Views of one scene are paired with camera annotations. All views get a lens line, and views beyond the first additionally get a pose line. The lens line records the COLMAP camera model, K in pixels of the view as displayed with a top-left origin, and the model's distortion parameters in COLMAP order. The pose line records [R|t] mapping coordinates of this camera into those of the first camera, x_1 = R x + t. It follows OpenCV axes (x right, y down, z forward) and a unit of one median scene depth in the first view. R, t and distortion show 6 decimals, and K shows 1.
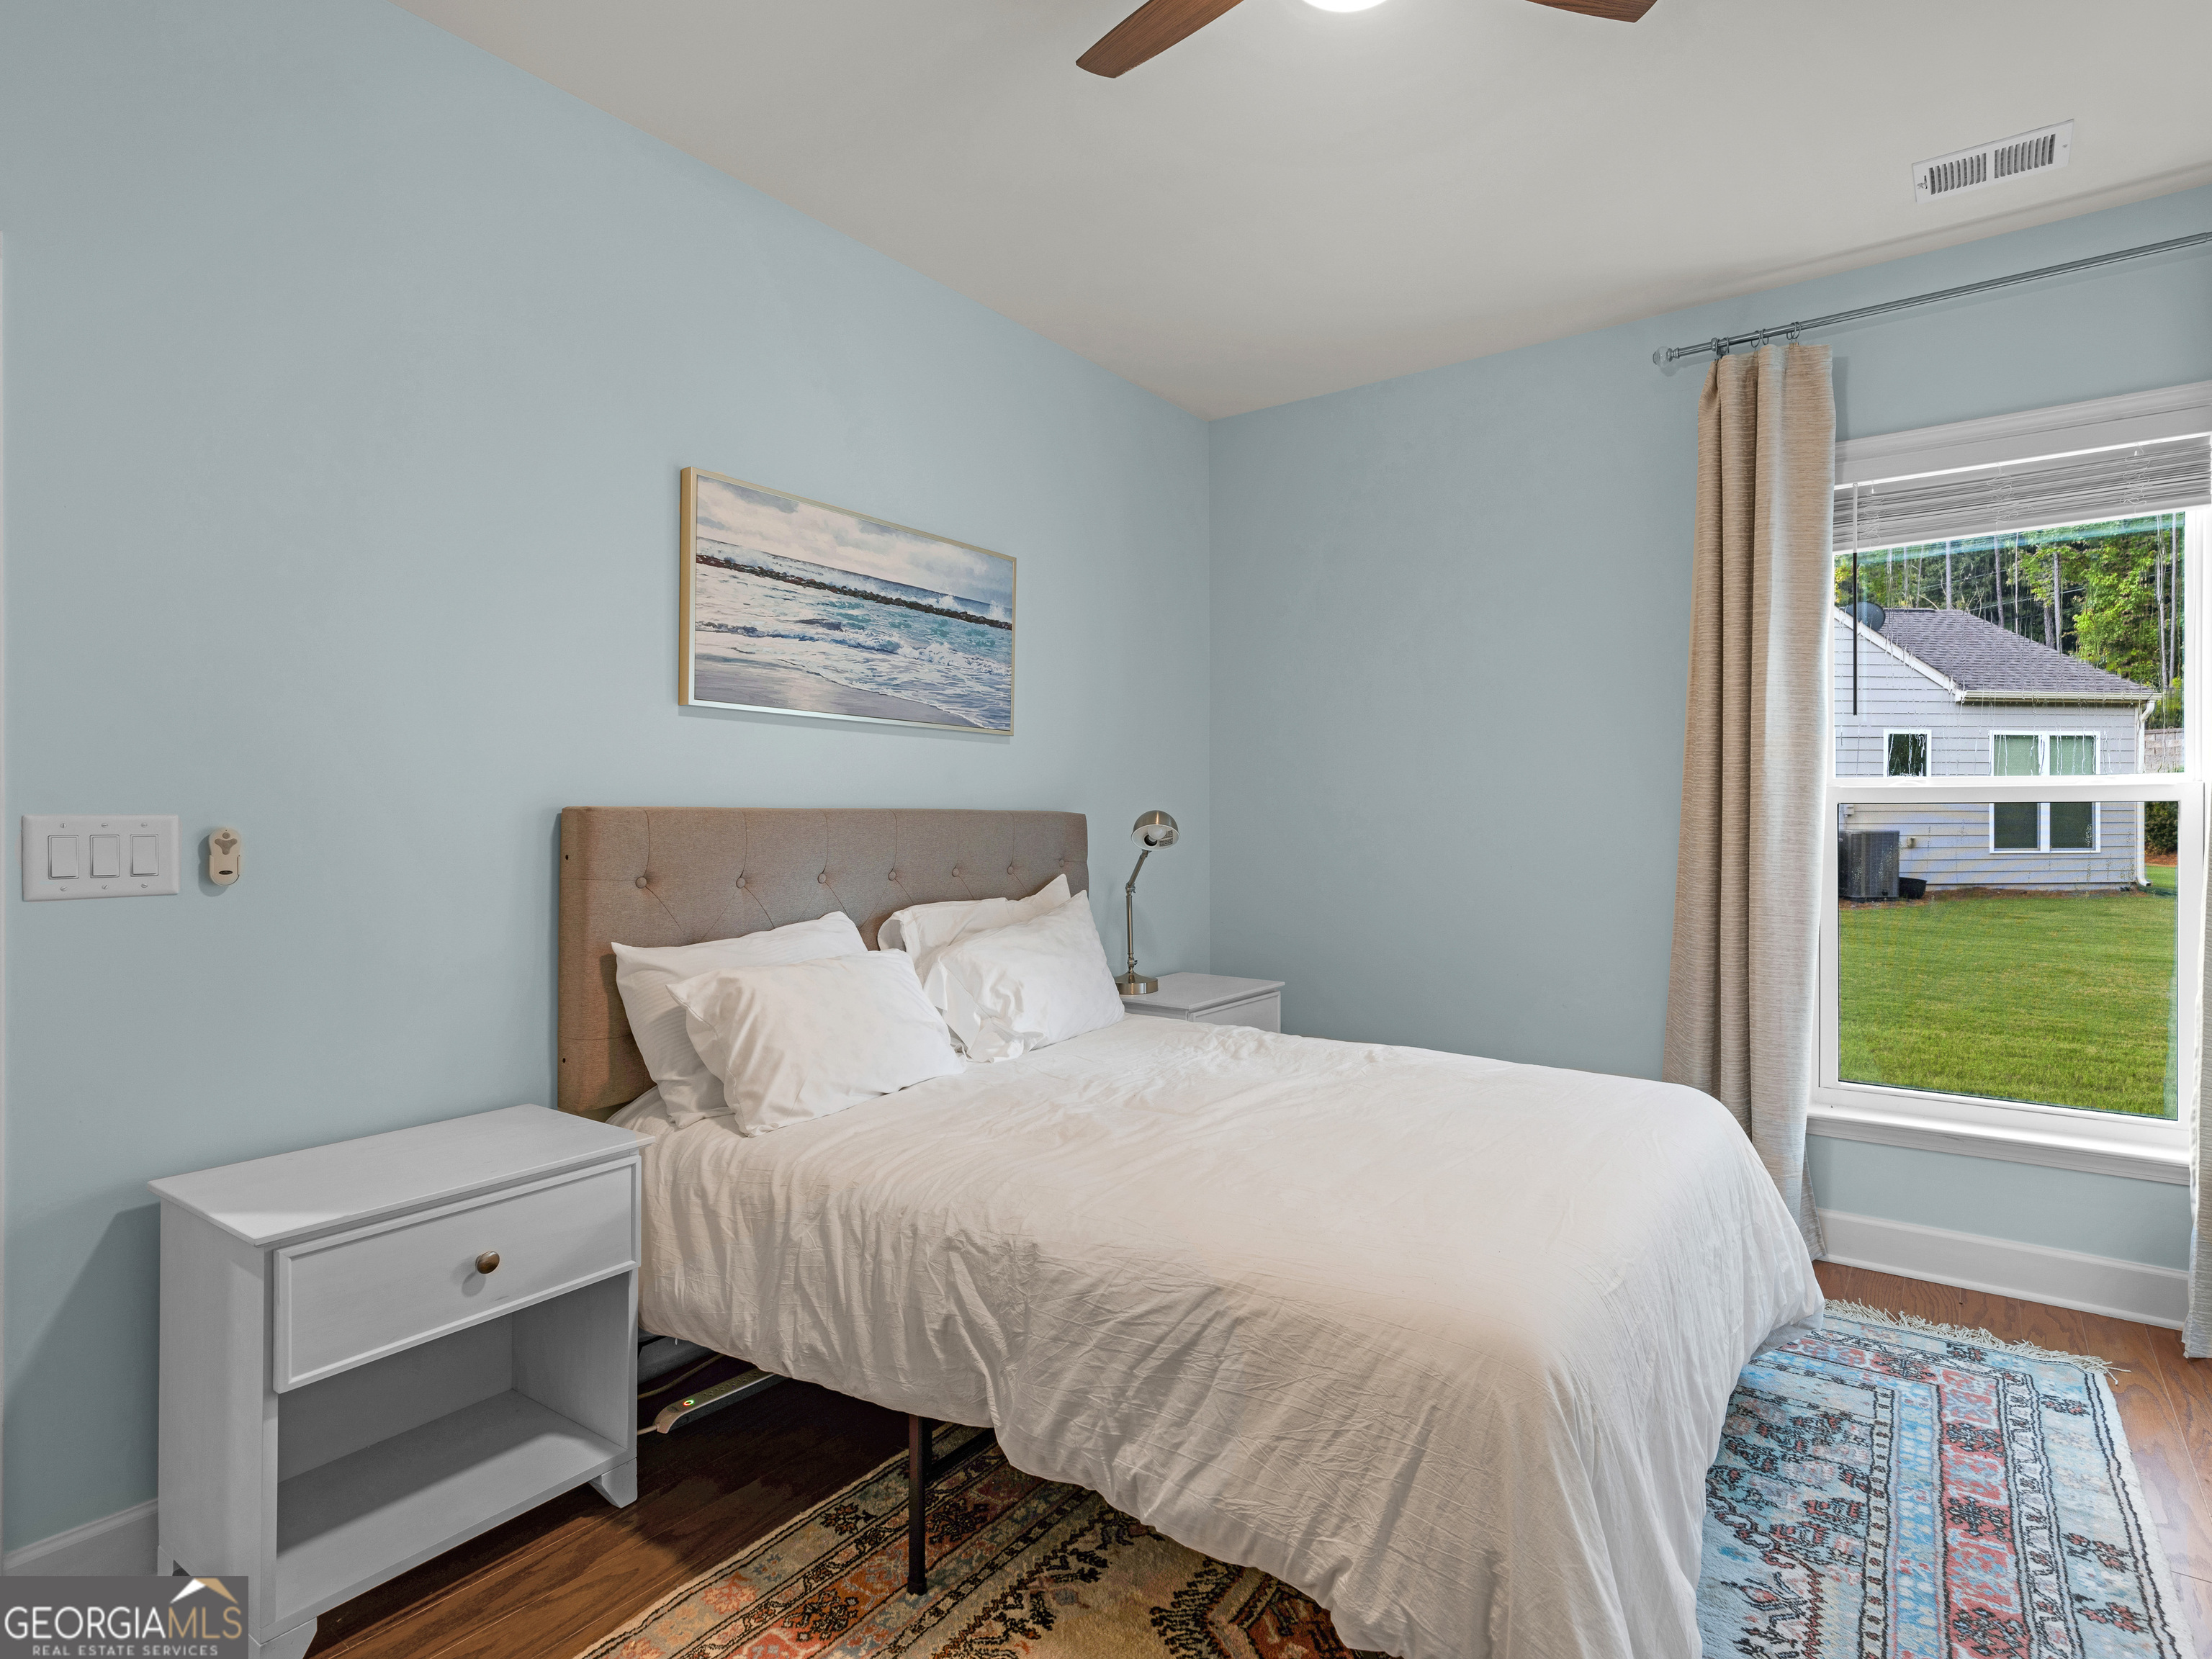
lens RADIAL K [[1157.4, 0, 1101.9], [0, 1157.4, 812.1], [0, 0, 1]] dist [0.004295, 0.000577]
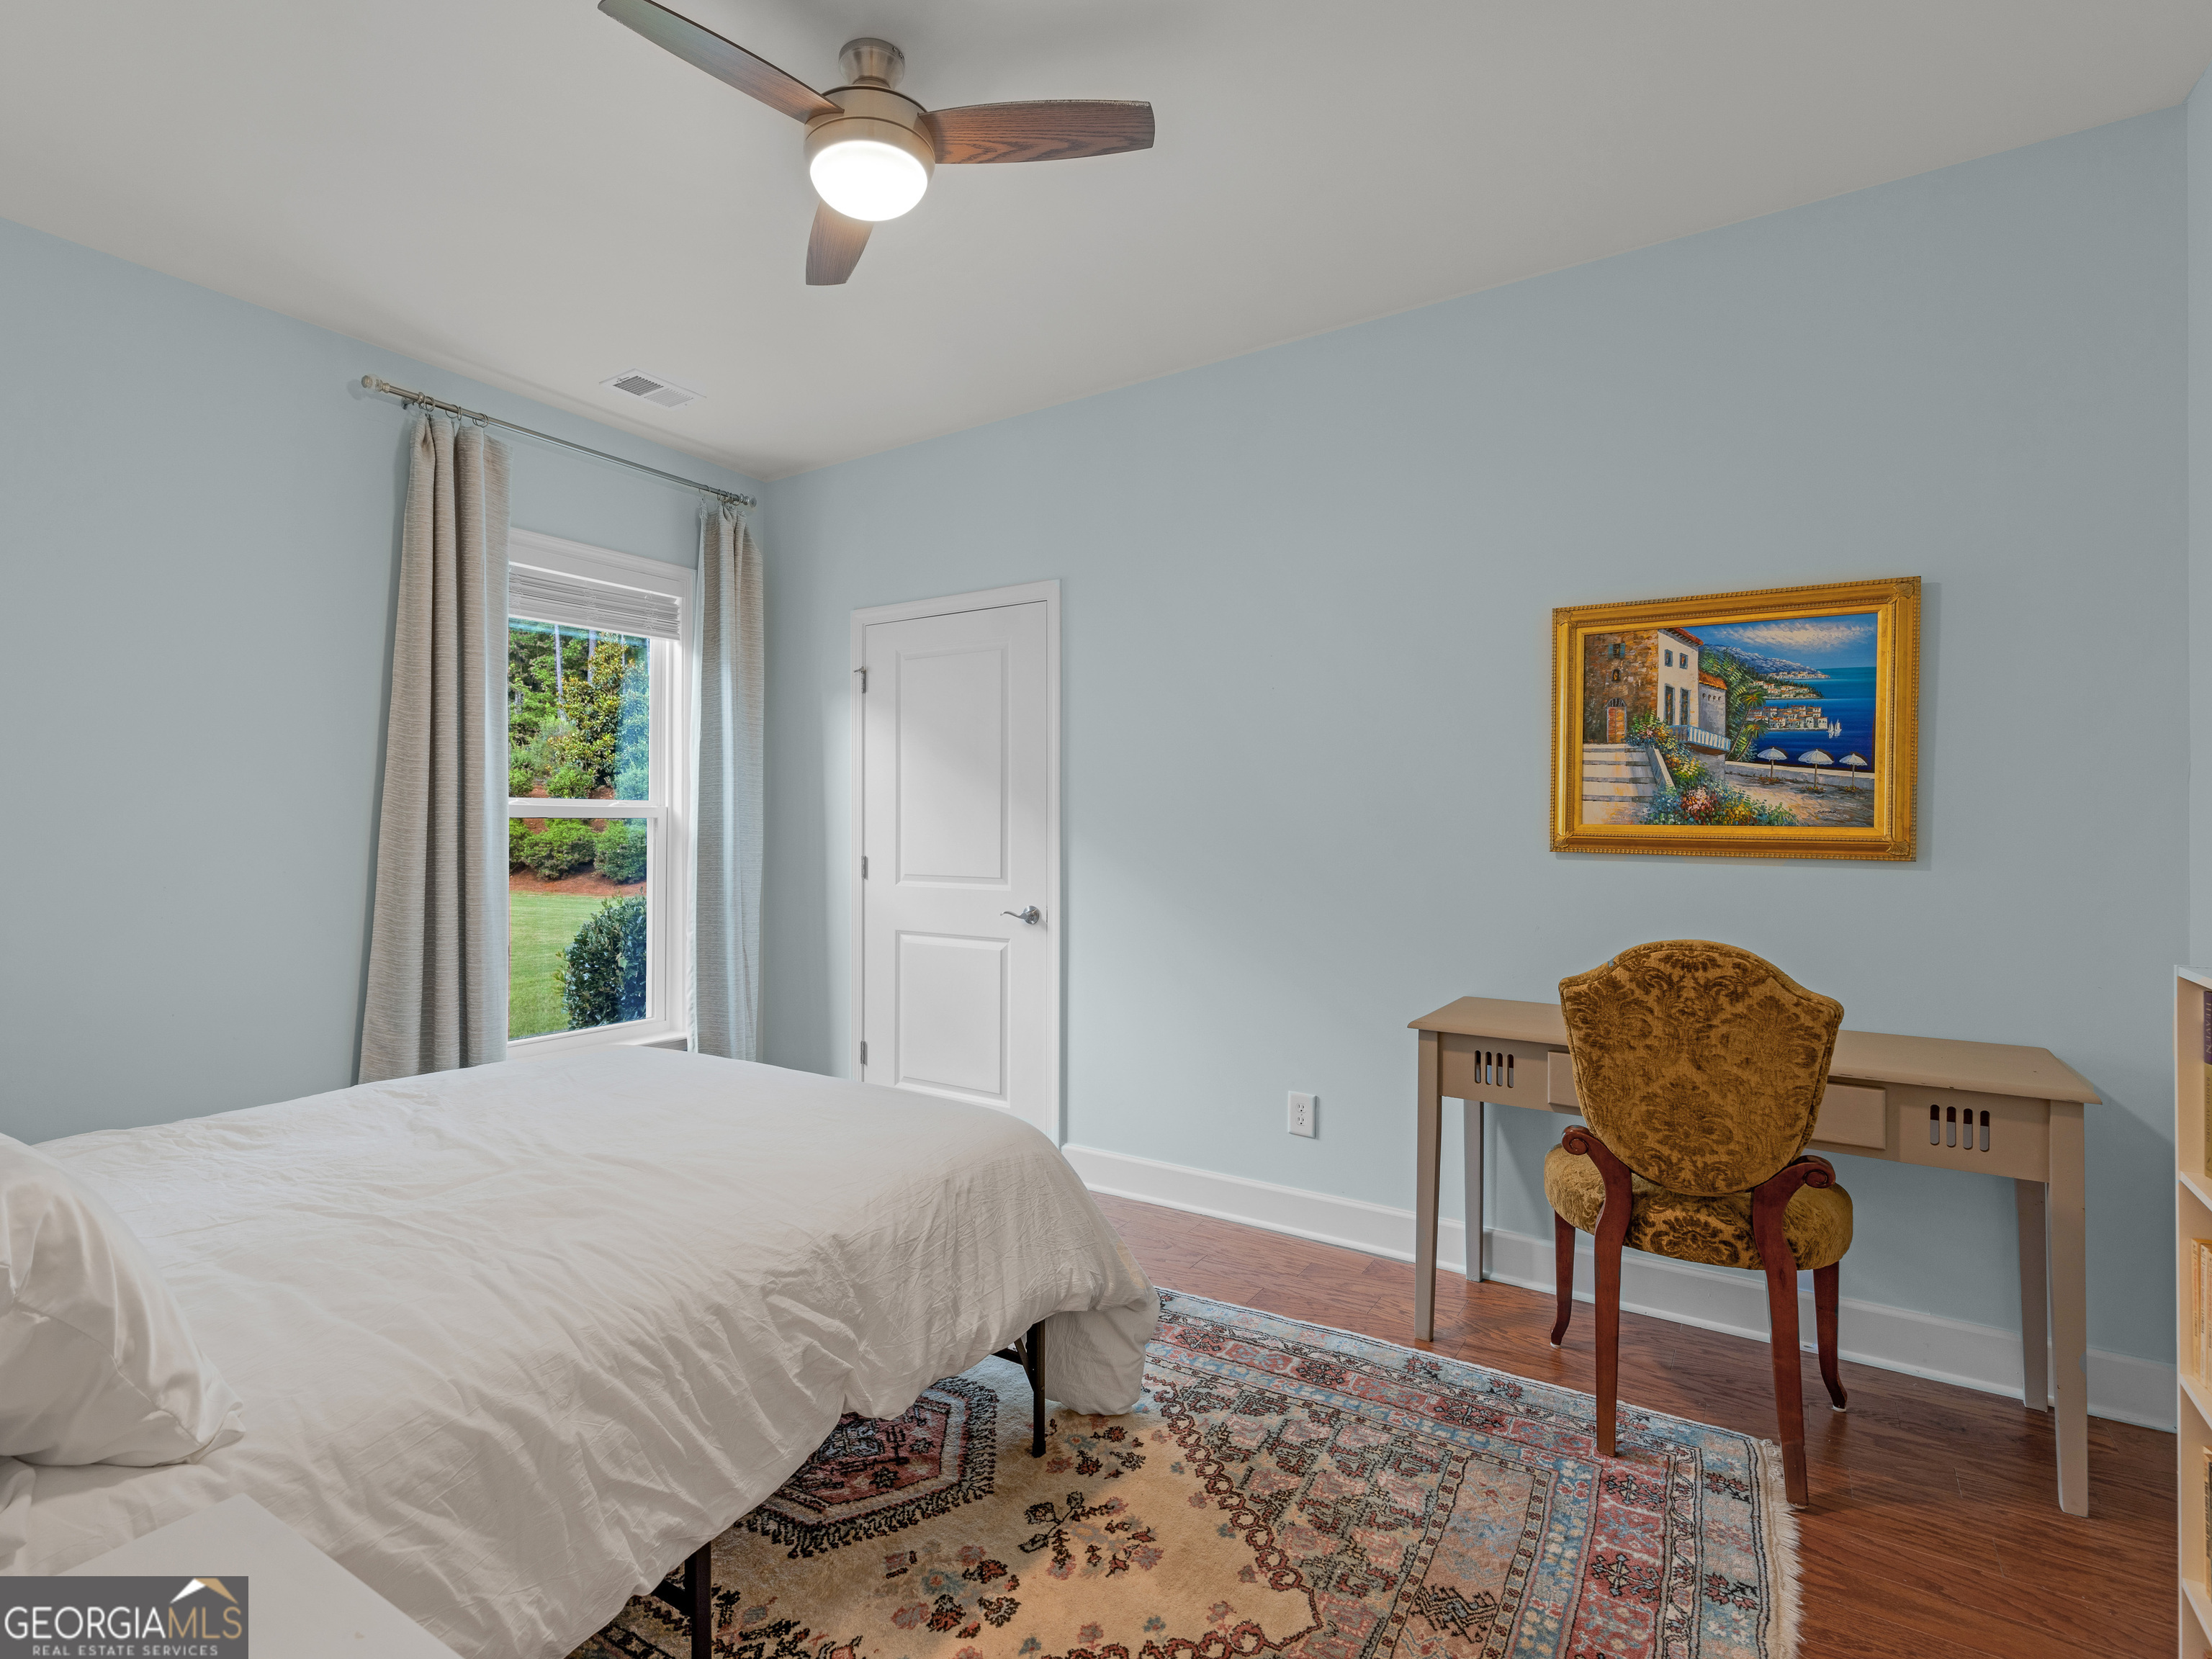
lens RADIAL K [[1083.5, 0, 1106.0], [0, 1083.5, 829.5], [0, 0, 1]] dist [-0.003494, -0.000448]
pose [[-0.078454, 0.002270, 0.996915, -1.011001], [-0.002494, 0.999994, -0.002474, 0.011791], [-0.996915, -0.002681, -0.078448, 0.808512]]
